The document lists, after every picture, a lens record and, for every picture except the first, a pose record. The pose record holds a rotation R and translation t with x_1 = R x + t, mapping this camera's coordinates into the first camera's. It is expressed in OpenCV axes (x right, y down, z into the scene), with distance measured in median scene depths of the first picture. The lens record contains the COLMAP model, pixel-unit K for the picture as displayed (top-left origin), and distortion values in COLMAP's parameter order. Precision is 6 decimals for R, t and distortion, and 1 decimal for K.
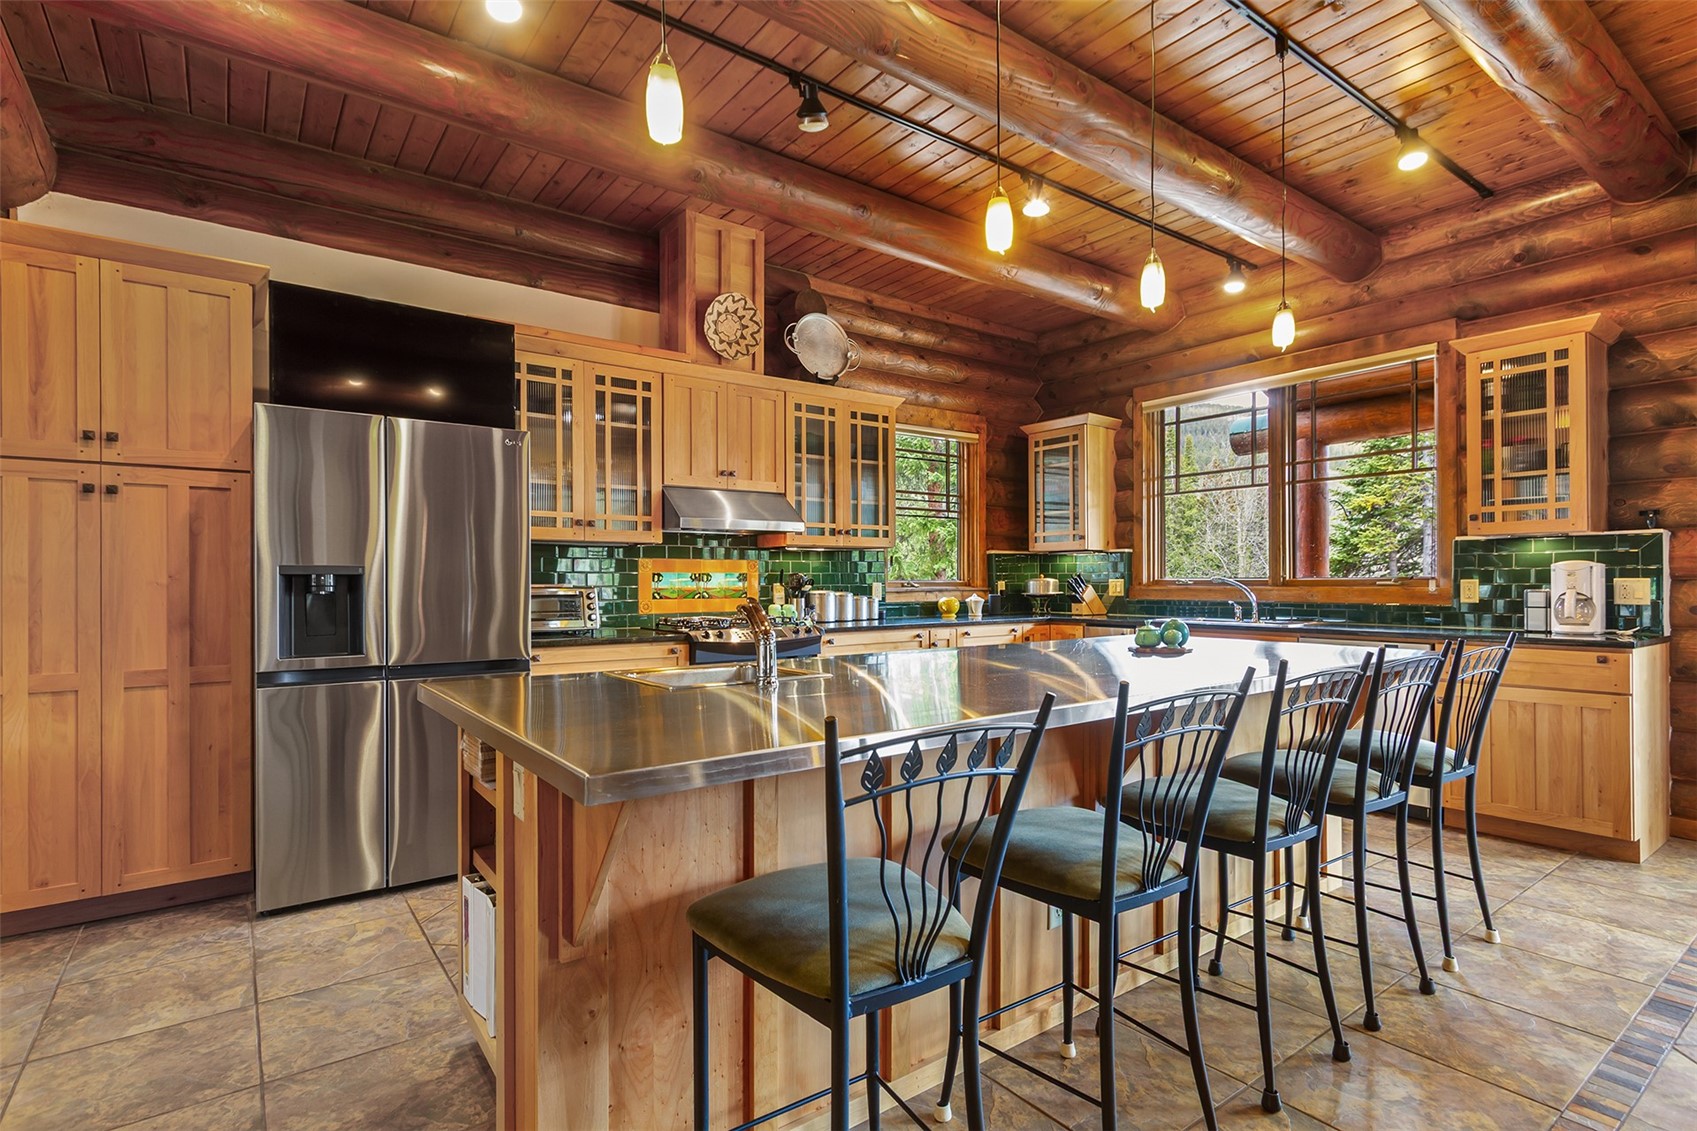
lens RADIAL K [[826.1, 0, 841.5], [0, 826.1, 583.8], [0, 0, 1]] dist [0.003913, 0.000558]
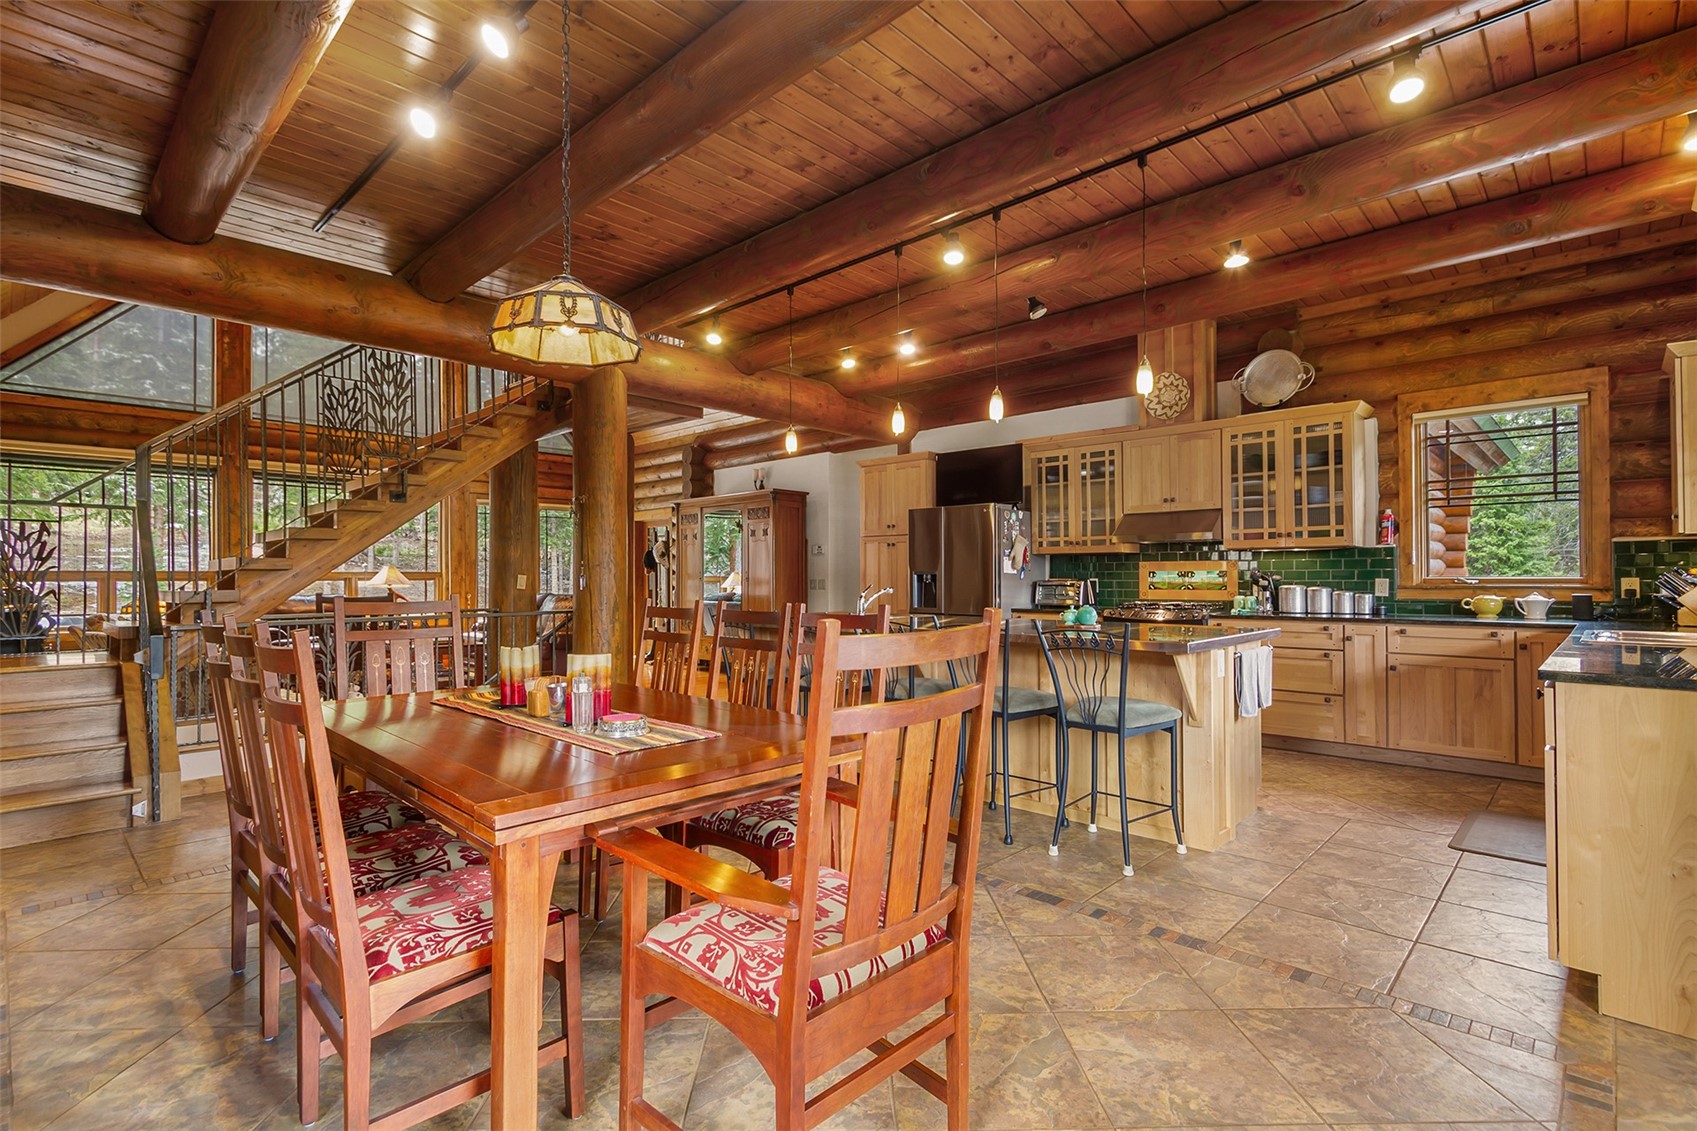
lens RADIAL K [[800.6, 0, 848.5], [0, 800.6, 565.5], [0, 0, 1]] dist [0.015861, -0.007139]
pose [[0.175084, -0.010776, -0.984495, 1.271252], [-0.001601, 0.999936, -0.011230, -0.007539], [0.984552, 0.003543, 0.175055, 0.261613]]
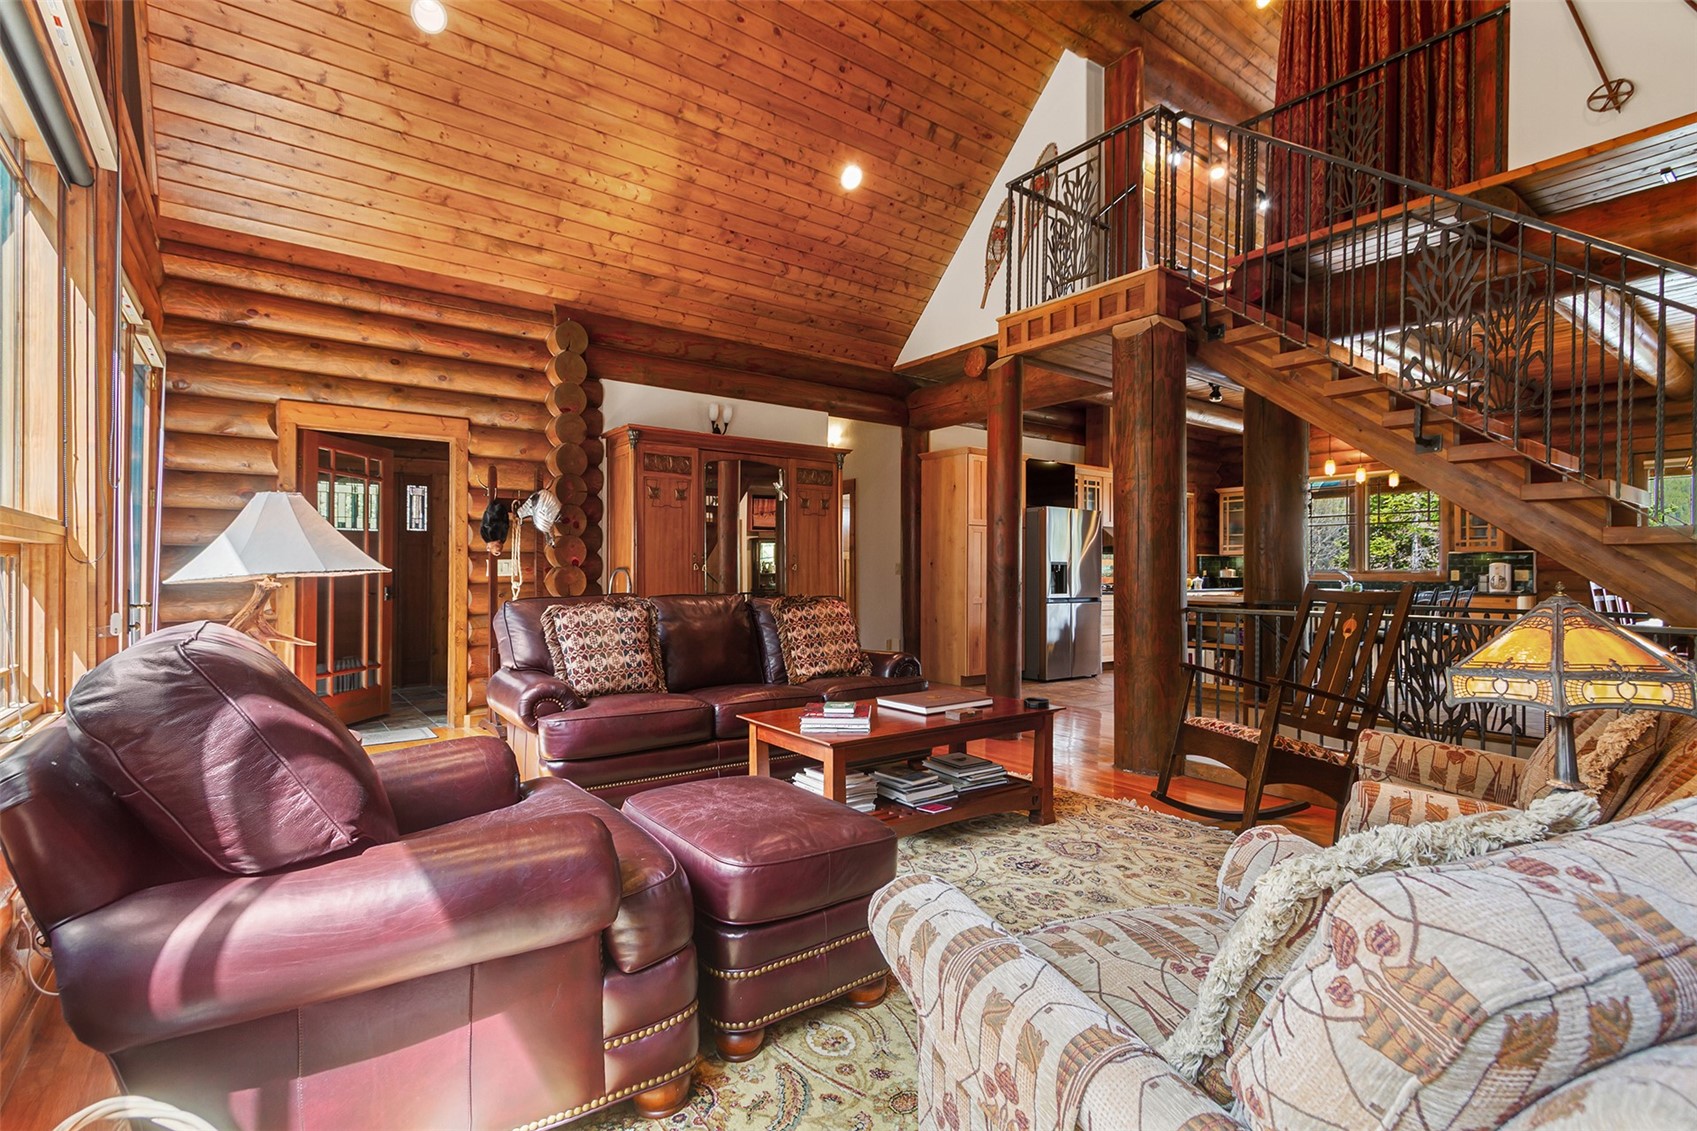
lens RADIAL K [[788.4, 0, 842.6], [0, 788.4, 569.9], [0, 0, 1]] dist [0.003619, 0.000336]
pose [[0.999946, 0.007304, 0.007410, -1.040775], [-0.007252, 0.999949, -0.007036, 0.022466], [-0.007461, 0.006982, 0.999948, -1.283320]]
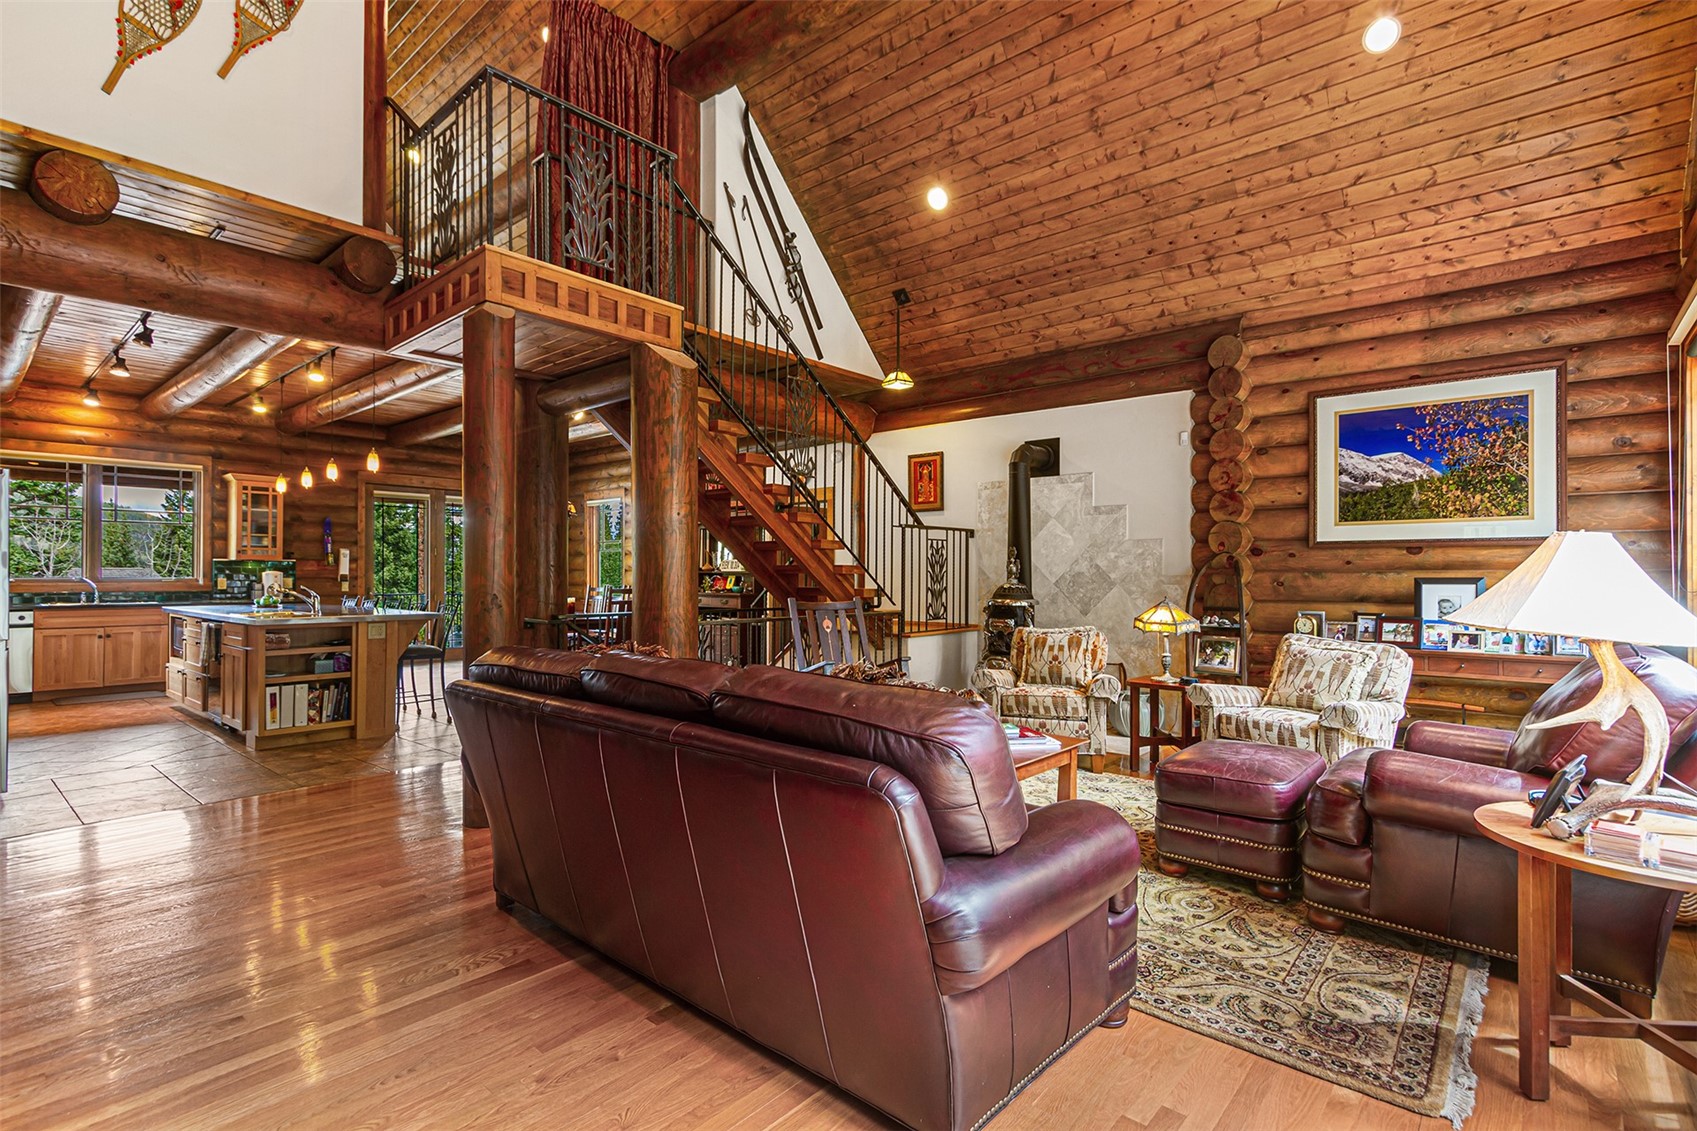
lens RADIAL K [[801.5, 0, 843.1], [0, 801.5, 570.4], [0, 0, 1]] dist [0.001541, -0.000234]
pose [[-0.219454, 0.008632, 0.975585, -1.808162], [0.002138, 0.999963, -0.008367, -0.006188], [-0.975620, 0.000249, -0.219464, -0.147981]]
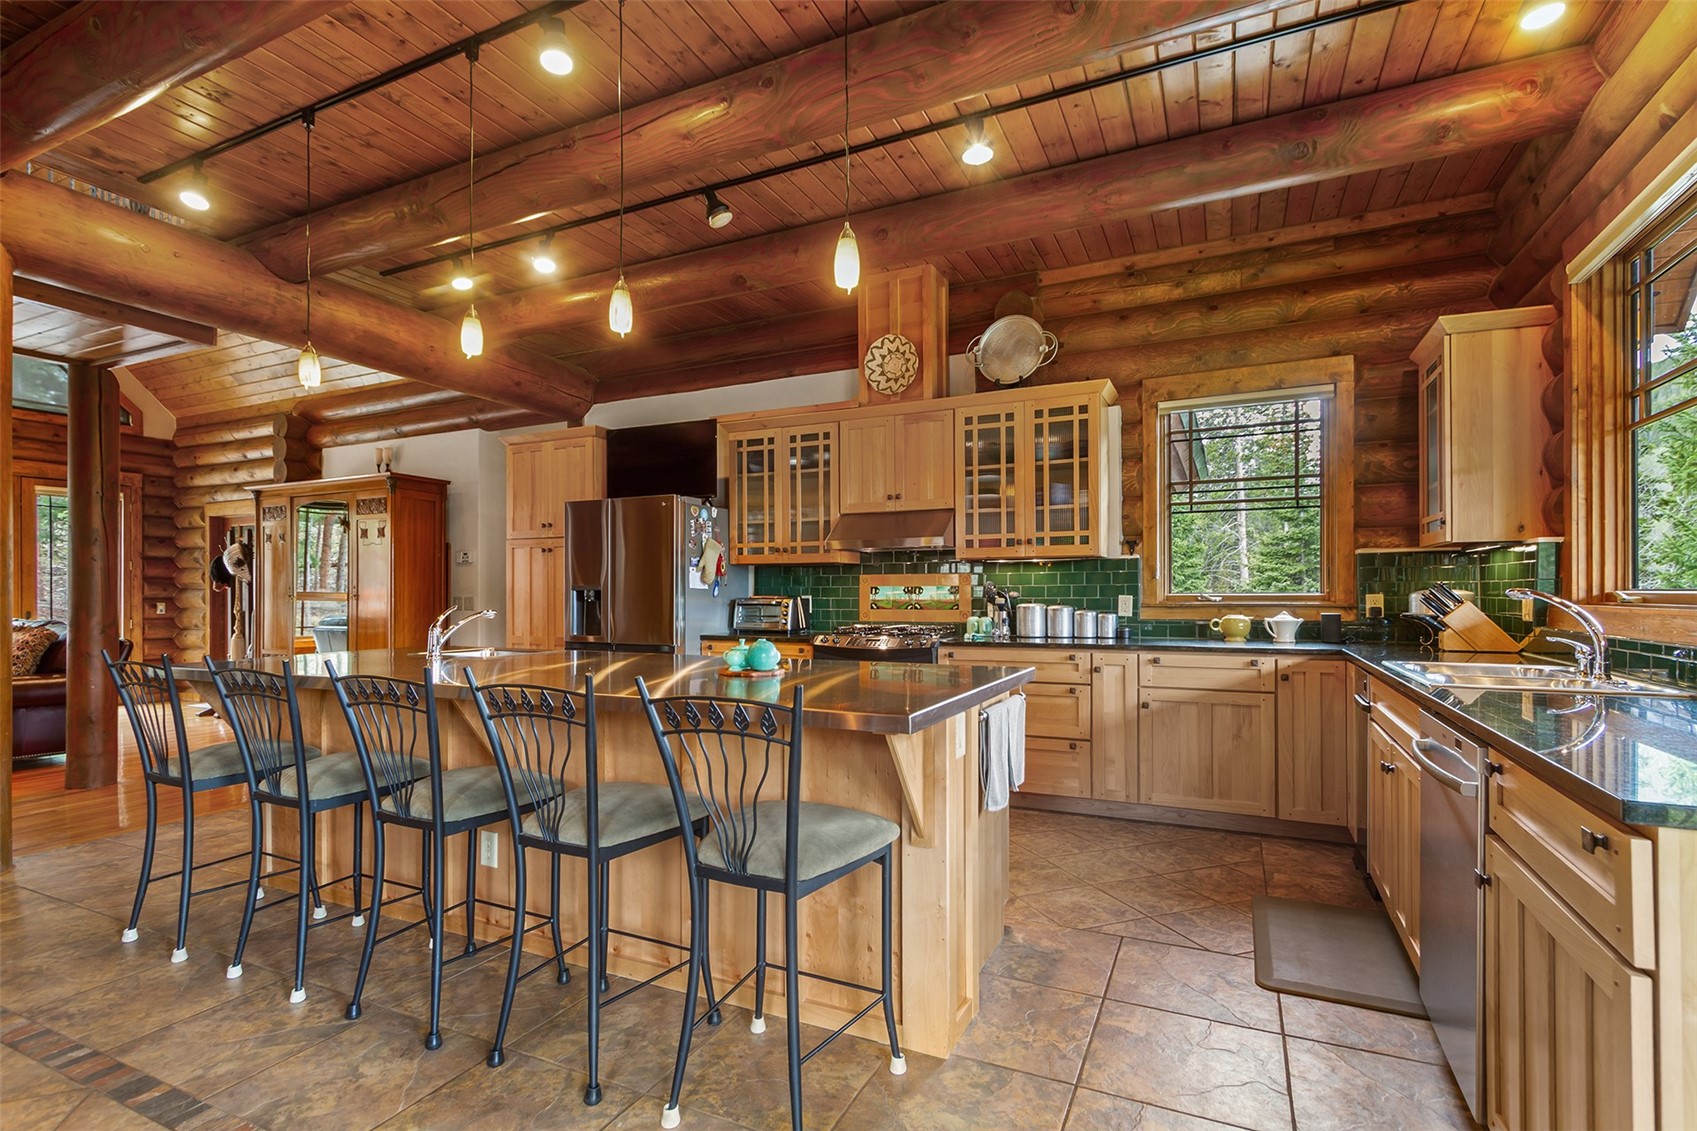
lens RADIAL K [[805.3, 0, 851.9], [0, 805.3, 591.8], [0, 0, 1]] dist [0.010375, 0.000187]
pose [[0.474628, 0.000924, -0.880186, 0.909280], [-0.002172, 0.999998, -0.000121, -0.006471], [0.880184, 0.001969, 0.474629, 0.501509]]
